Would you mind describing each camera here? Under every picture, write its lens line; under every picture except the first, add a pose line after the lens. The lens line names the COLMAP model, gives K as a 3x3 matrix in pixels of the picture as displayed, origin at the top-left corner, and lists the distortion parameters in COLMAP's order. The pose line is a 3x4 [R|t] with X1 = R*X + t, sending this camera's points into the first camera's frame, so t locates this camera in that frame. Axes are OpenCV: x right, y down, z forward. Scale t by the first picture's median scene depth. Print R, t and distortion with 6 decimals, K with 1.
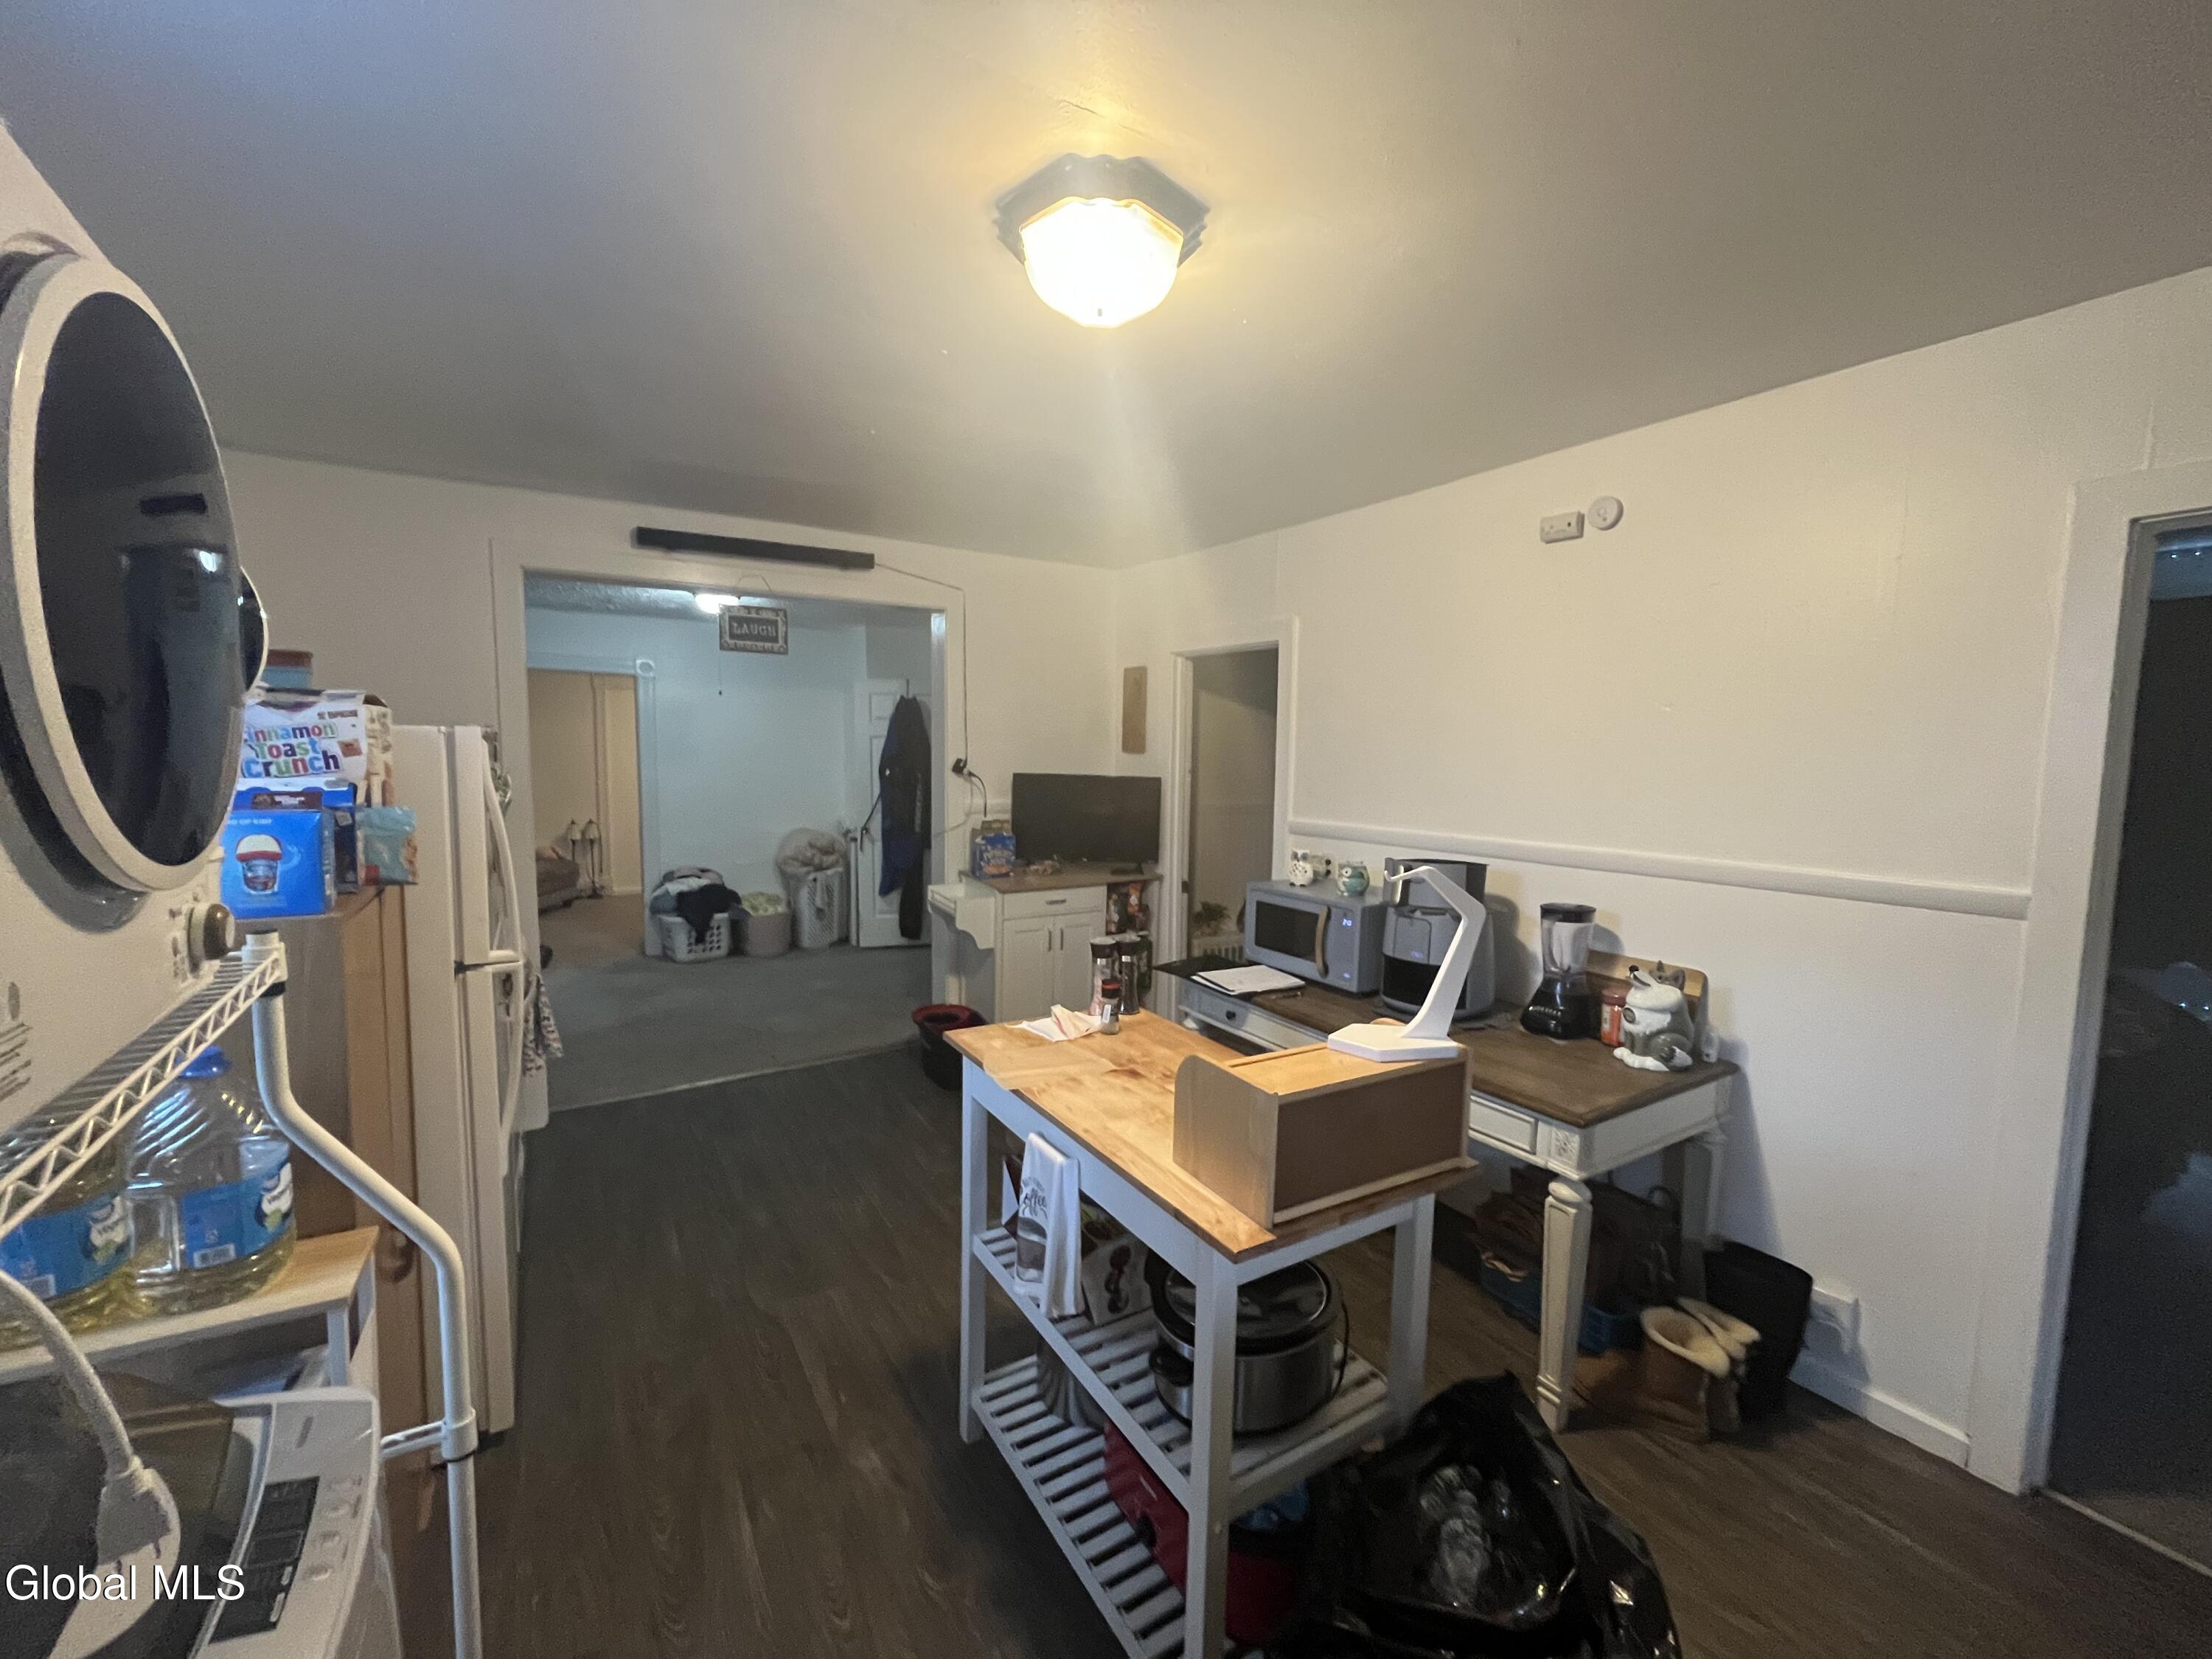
lens RADIAL K [[900.5, 0, 1111.1], [0, 900.5, 825.6], [0, 0, 1]] dist [-0.003309, -0.000098]
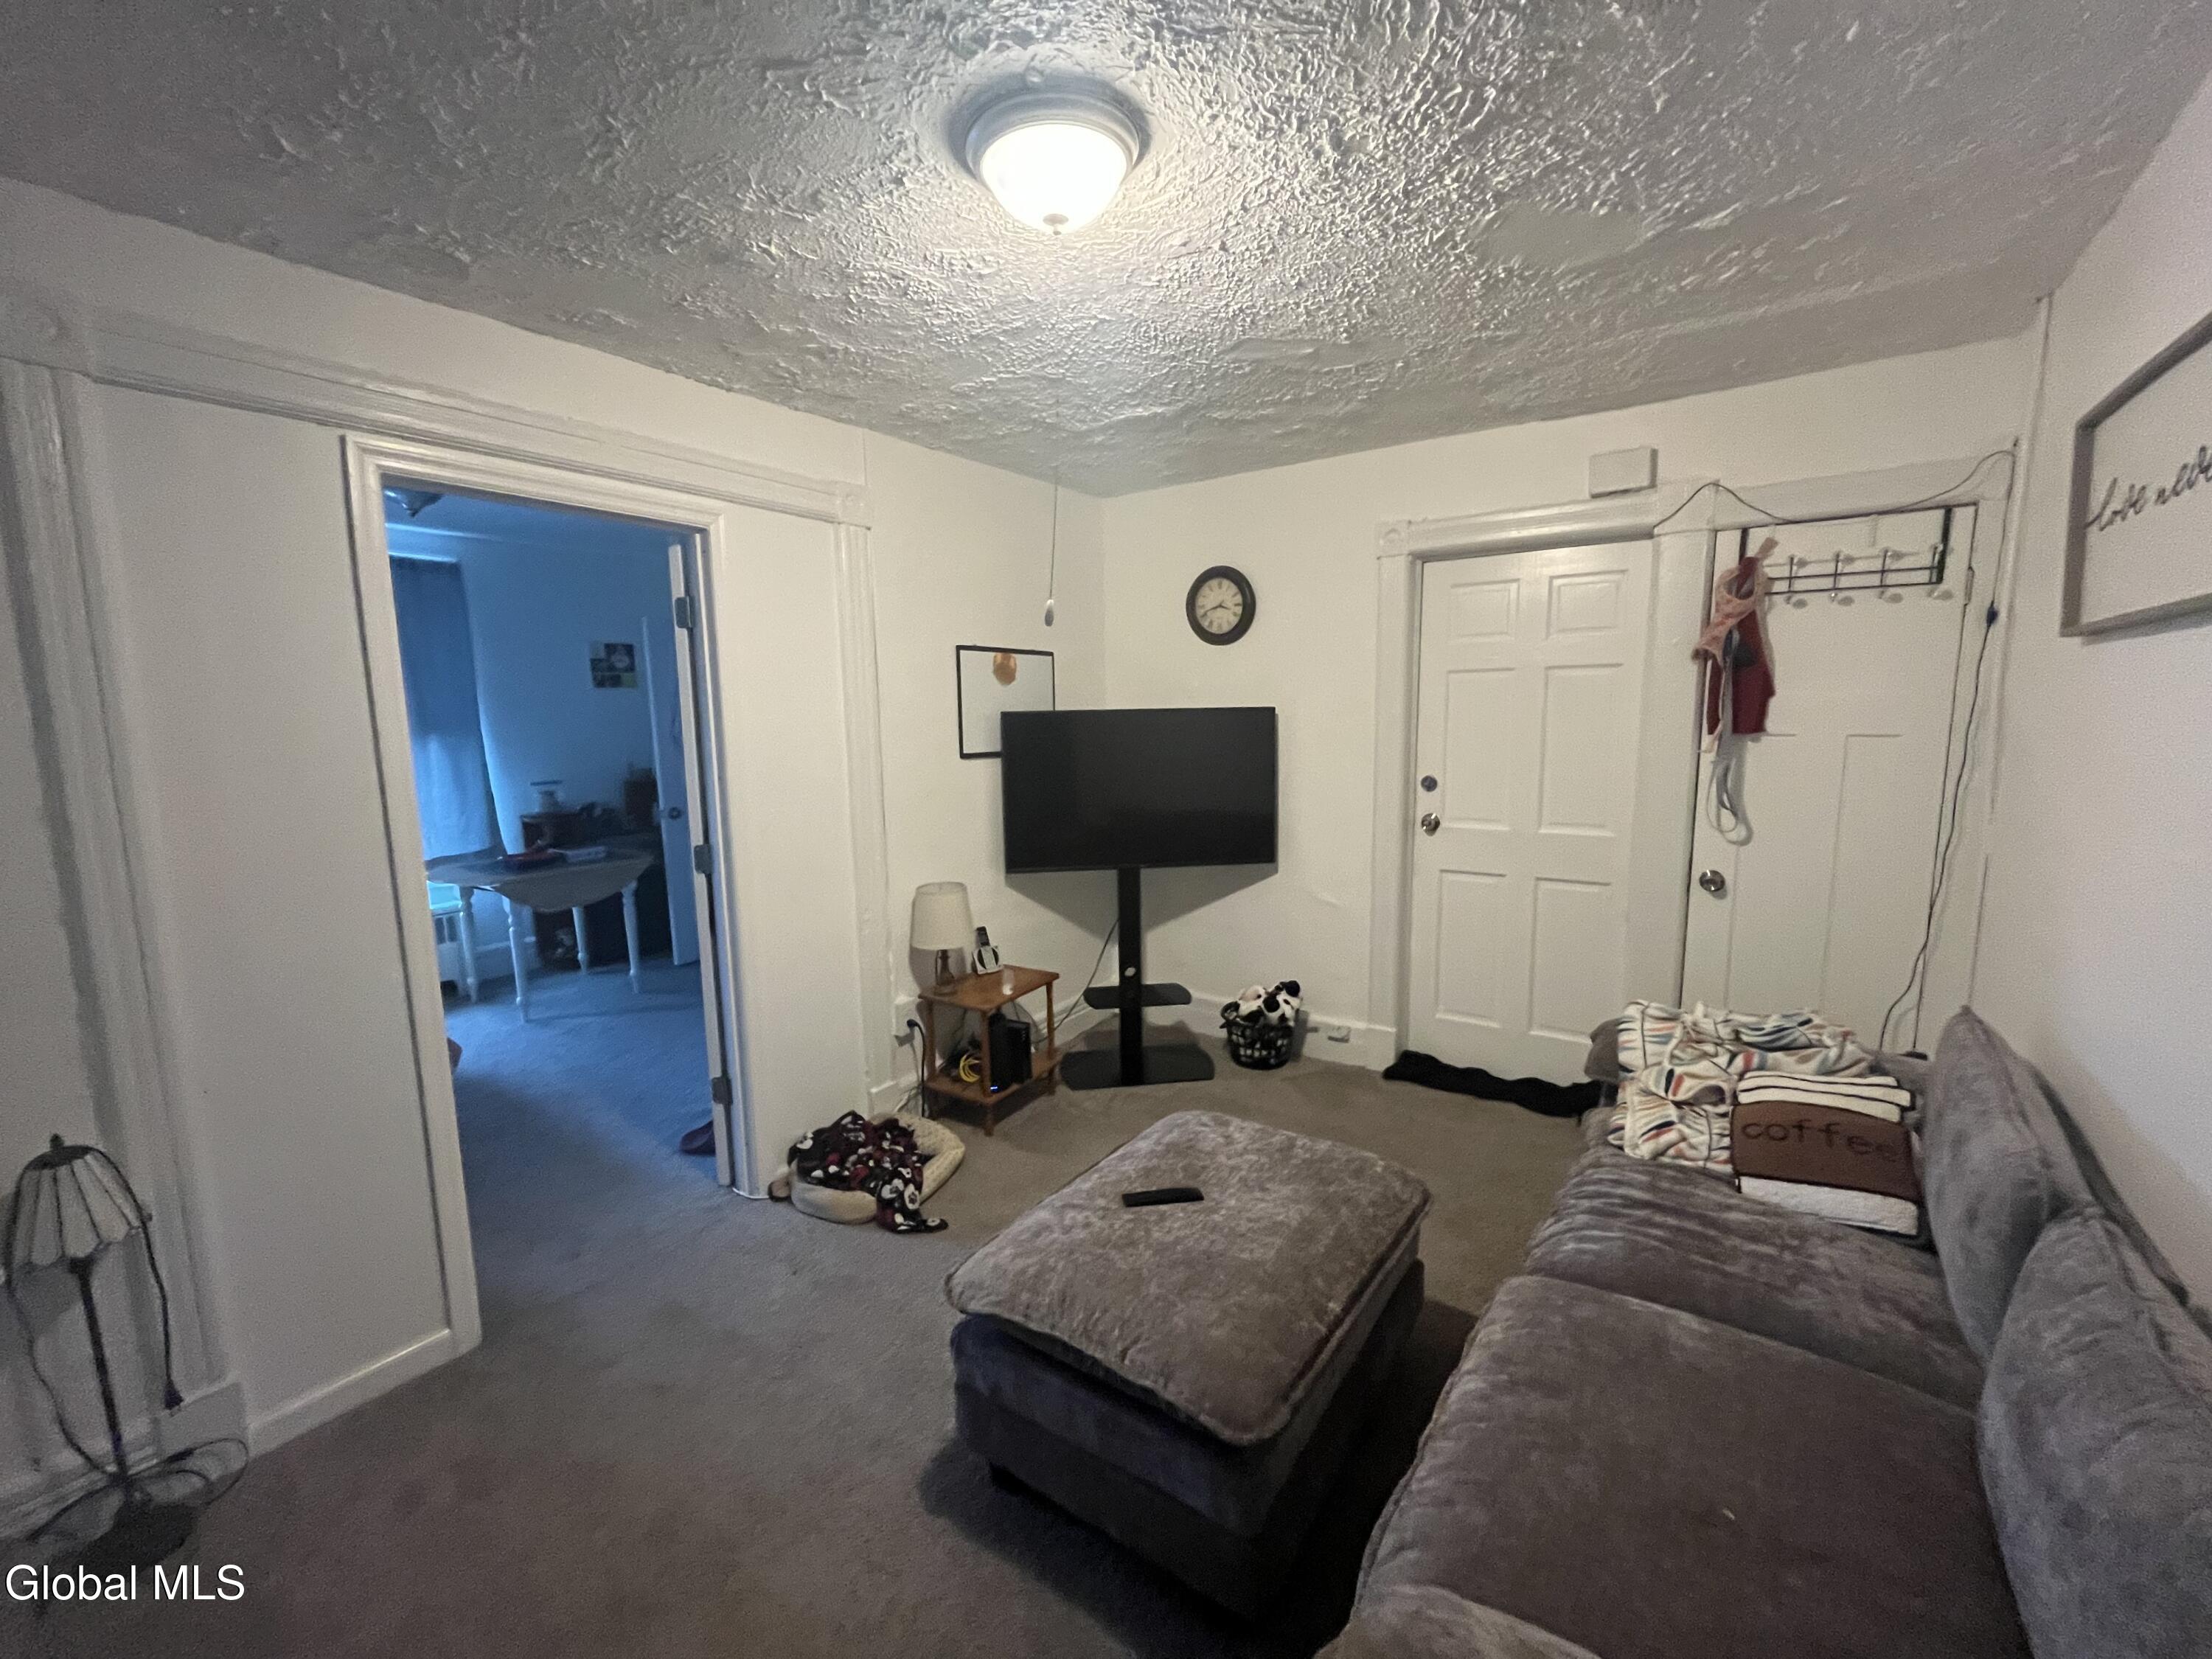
lens RADIAL K [[900.5, 0, 1108.4], [0, 900.5, 828.9], [0, 0, 1]] dist [-0.003309, -0.000098]
pose [[0.923173, -0.081334, 0.375681, -0.621047], [0.064714, 0.996293, 0.056672, -0.085288], [-0.378898, -0.028006, 0.925015, 1.053867]]
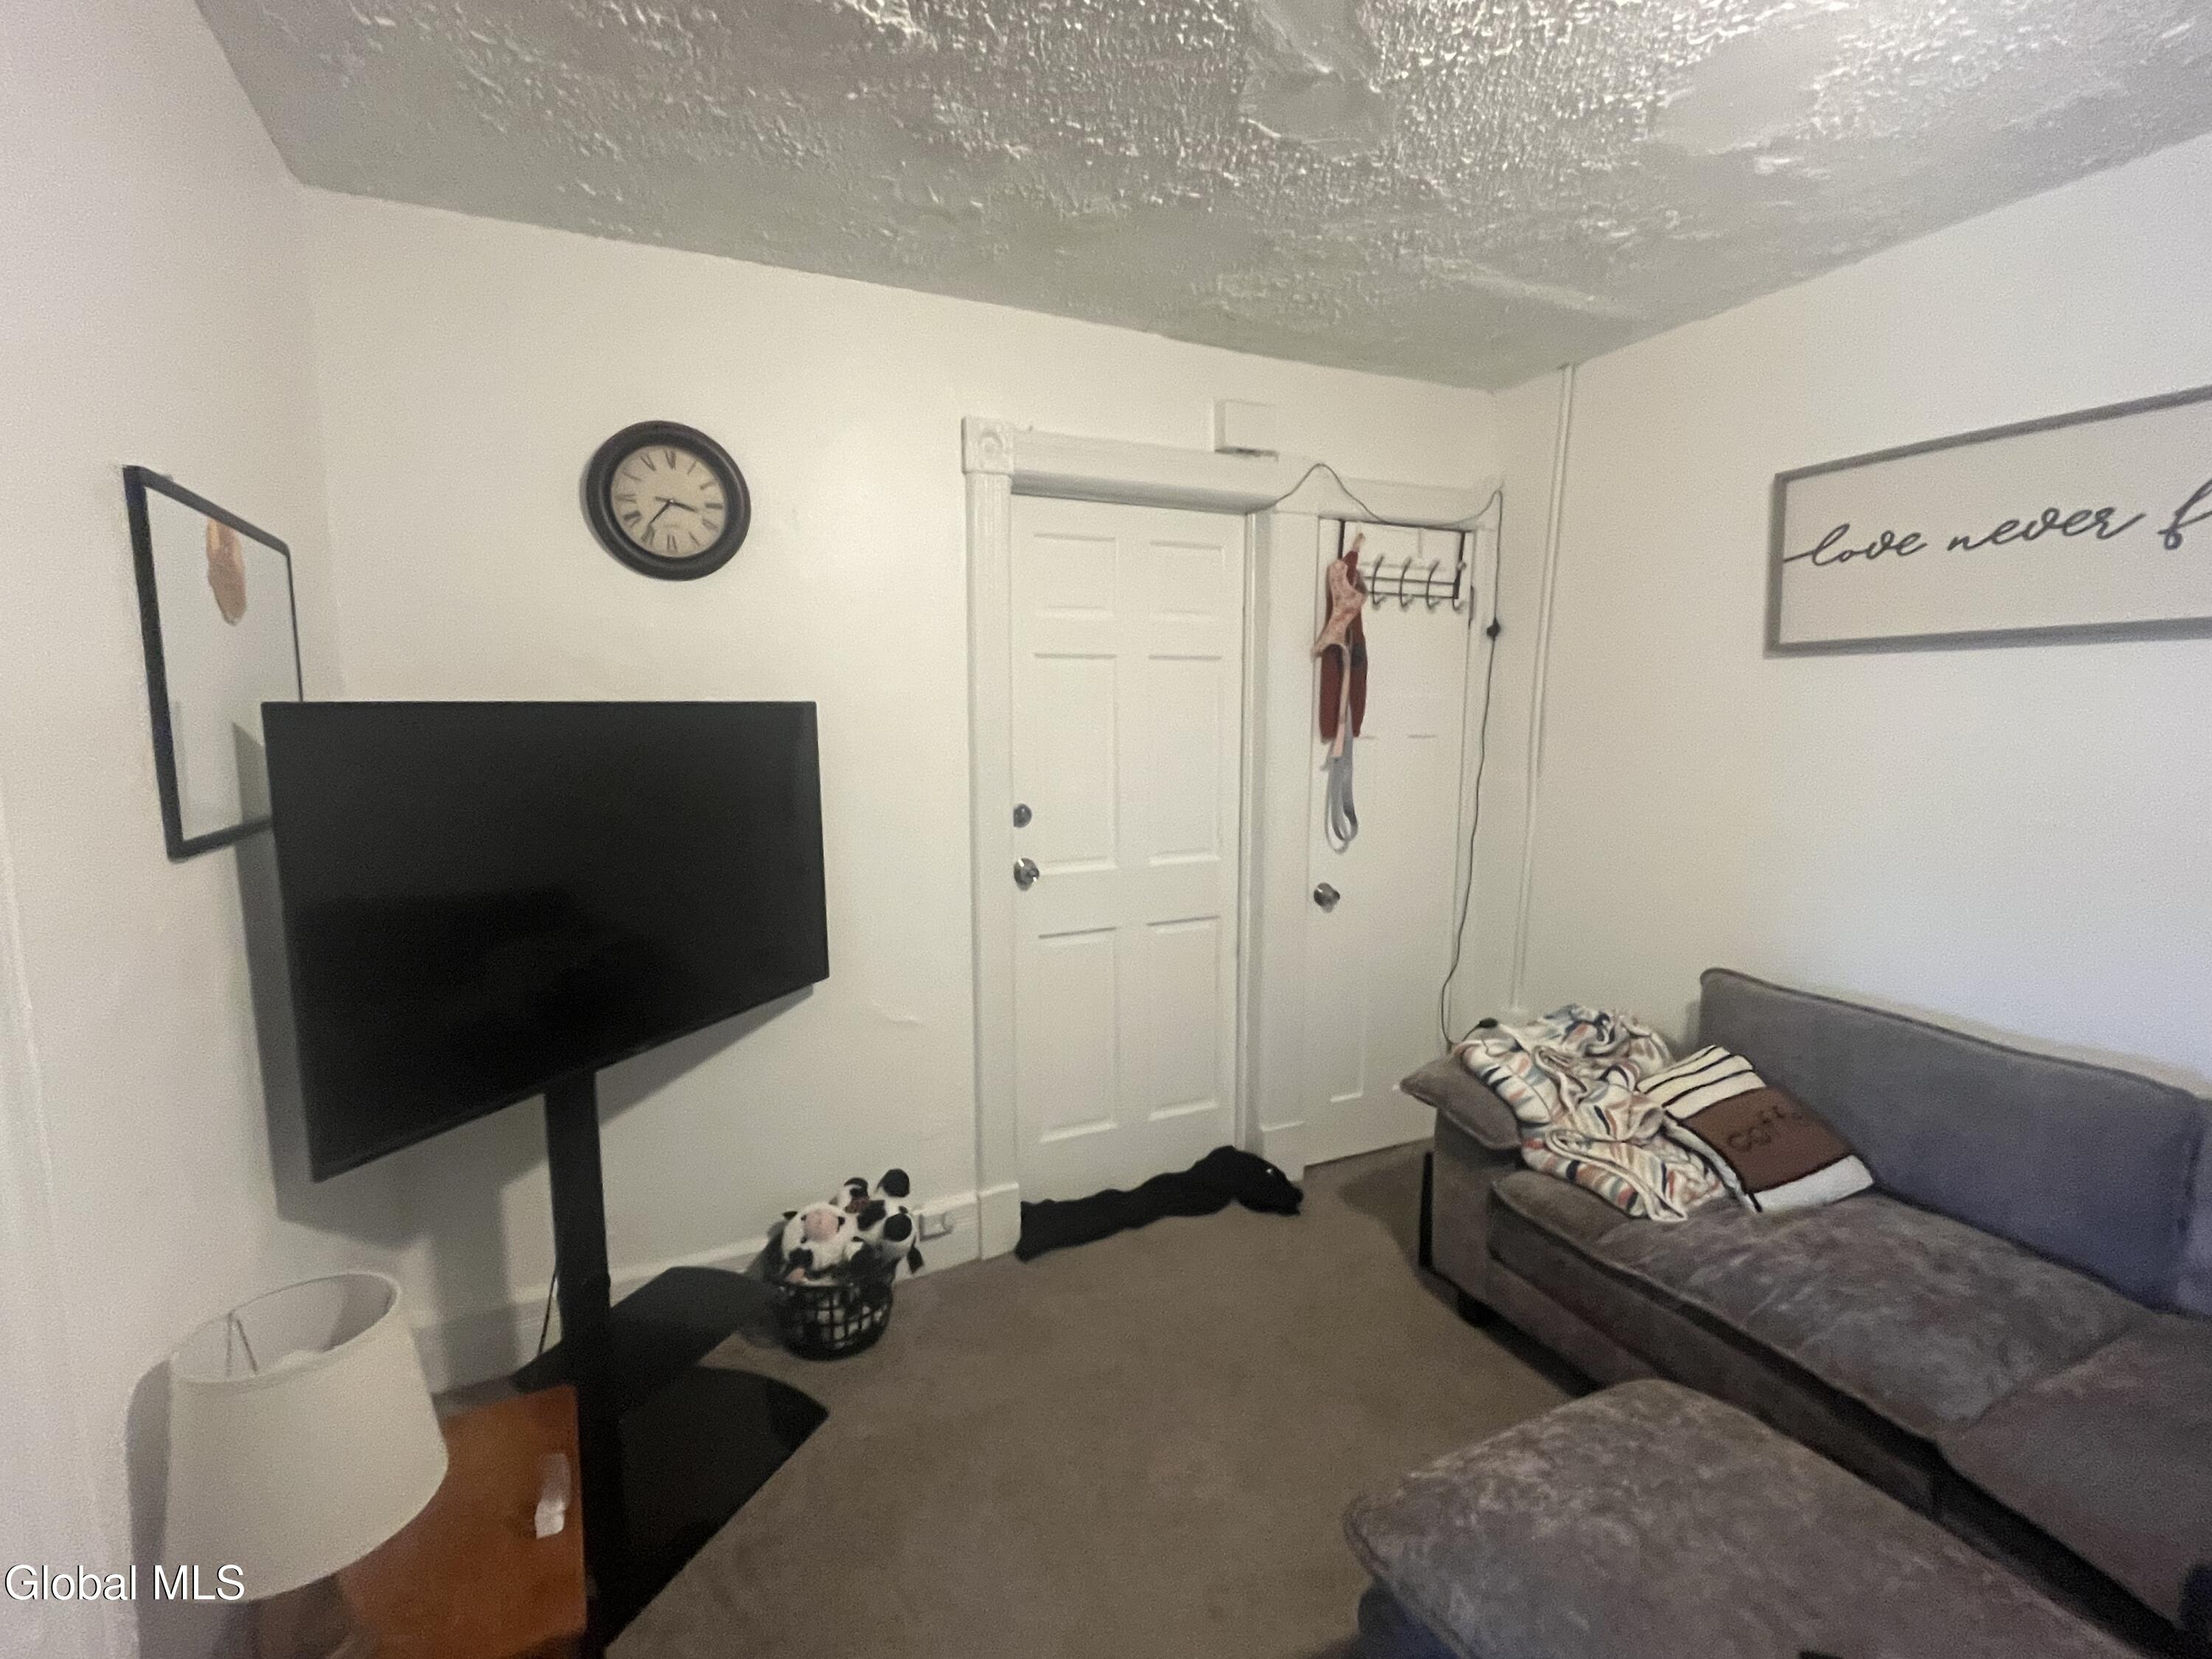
lens RADIAL K [[1020.6, 0, 1106.6], [0, 1020.6, 825.5], [0, 0, 1]] dist [-0.005857, 0.000548]
pose [[0.115332, -0.133103, 0.984369, -0.651238], [0.093591, 0.988029, 0.122632, -0.113865], [-0.988908, 0.077985, 0.126409, 1.391736]]
